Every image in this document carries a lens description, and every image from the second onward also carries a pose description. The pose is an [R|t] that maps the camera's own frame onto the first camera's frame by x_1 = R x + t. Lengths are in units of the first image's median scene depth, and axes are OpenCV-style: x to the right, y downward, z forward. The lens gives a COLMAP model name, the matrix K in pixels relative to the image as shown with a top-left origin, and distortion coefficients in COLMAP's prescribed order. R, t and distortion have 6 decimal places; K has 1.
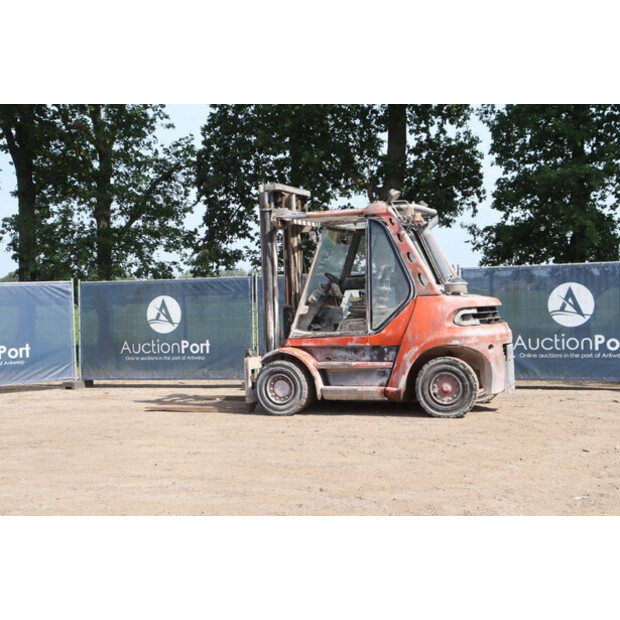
lens RADIAL K [[942.3, 0, 310.0], [0, 942.3, 310.0], [0, 0, 1]] dist [0.103525, 0.102351]
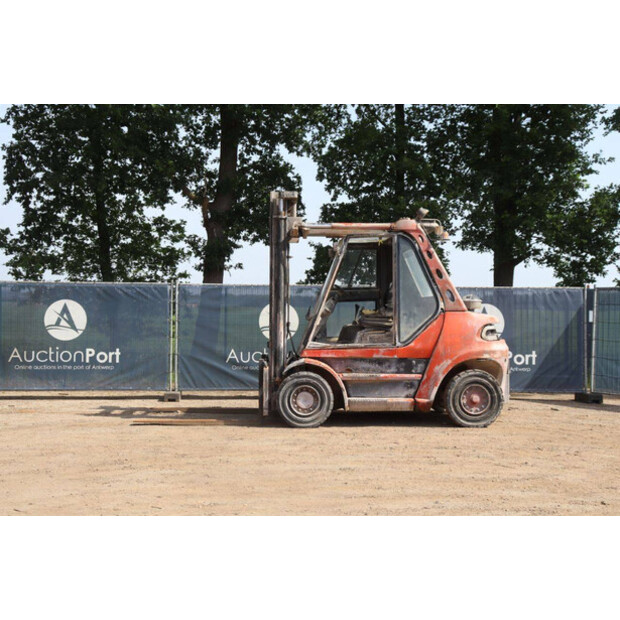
lens RADIAL K [[876.2, 0, 310.0], [0, 876.2, 310.0], [0, 0, 1]] dist [0.075060, 0.081396]
pose [[0.910972, 0.036884, 0.410815, -0.293060], [-0.030353, 0.999288, -0.022410, 0.007139], [-0.411349, 0.007945, 0.911443, 0.120794]]
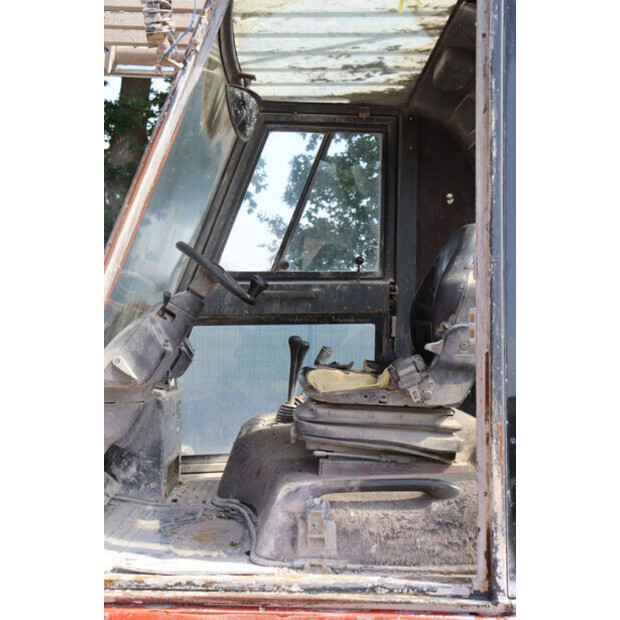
lens RADIAL K [[837.3, 0, 310.0], [0, 837.3, 310.0], [0, 0, 1]] dist [0.001577, 0.004219]
pose [[0.915214, 0.047520, 0.400157, -0.022302], [-0.034597, 0.998622, -0.039464, -0.014230], [-0.401481, 0.022274, 0.915597, 0.616635]]
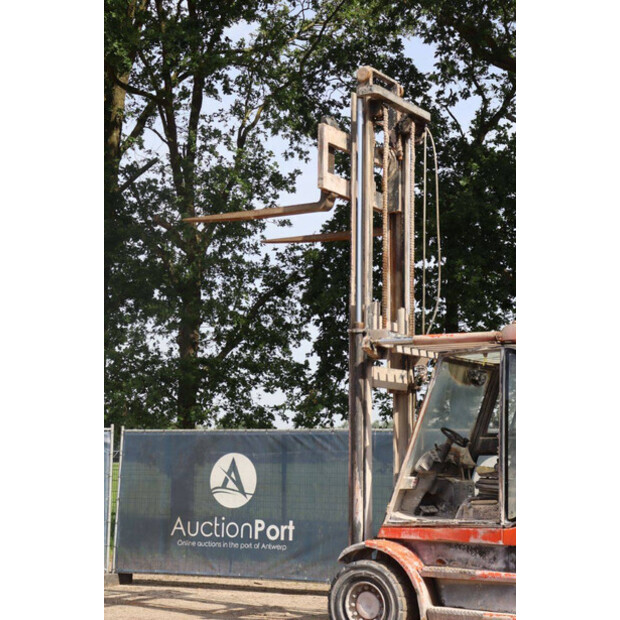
lens RADIAL K [[1260.6, 0, 310.0], [0, 1260.6, 310.0], [0, 0, 1]] dist [0.327080, -0.010154]
pose [[0.986887, 0.021379, -0.159989, 0.048978], [-0.042212, 0.990879, -0.127973, -0.002308], [0.155794, 0.133048, 0.978788, 0.075758]]
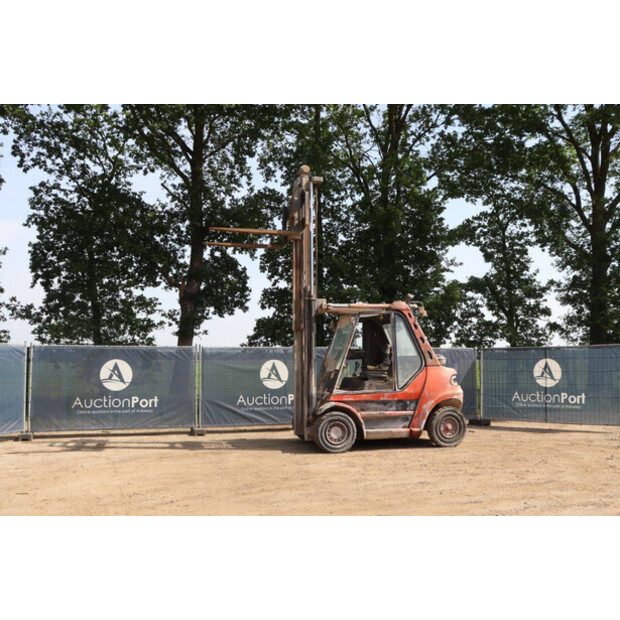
lens RADIAL K [[625.0, 0, 310.0], [0, 625.0, 310.0], [0, 0, 1]] dist [-0.115685, 0.177091]
pose [[0.800870, 0.077468, 0.593806, -0.434353], [-0.014393, 0.993801, -0.110239, 0.005800], [-0.598665, 0.079741, 0.797020, 0.220529]]
